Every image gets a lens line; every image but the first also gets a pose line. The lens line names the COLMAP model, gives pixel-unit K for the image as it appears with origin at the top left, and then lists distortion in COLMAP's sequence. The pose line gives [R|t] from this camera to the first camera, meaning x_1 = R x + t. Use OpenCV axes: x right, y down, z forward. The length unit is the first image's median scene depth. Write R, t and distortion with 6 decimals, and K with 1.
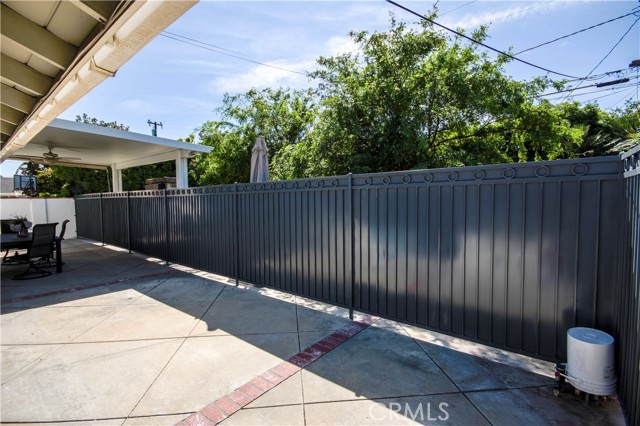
lens RADIAL K [[295.7, 0, 316.9], [0, 295.7, 215.4], [0, 0, 1]] dist [0.009473, -0.000714]
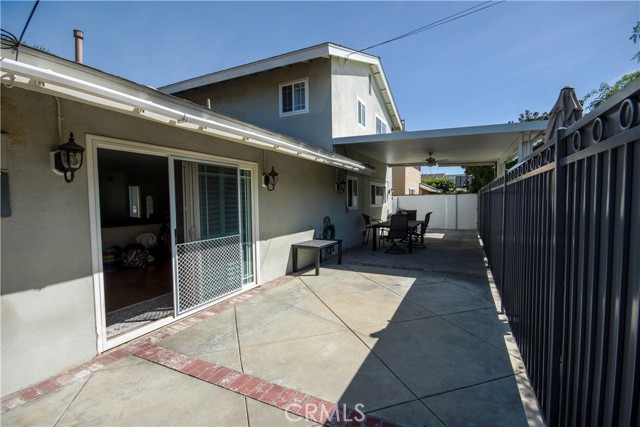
lens RADIAL K [[295.7, 0, 322.9], [0, 295.7, 215.3], [0, 0, 1]] dist [0.009473, -0.000714]
pose [[0.229617, 0.054403, -0.971759, 0.417583], [-0.036821, 0.998207, 0.047183, -0.024978], [0.972584, 0.024947, 0.231208, 0.530783]]
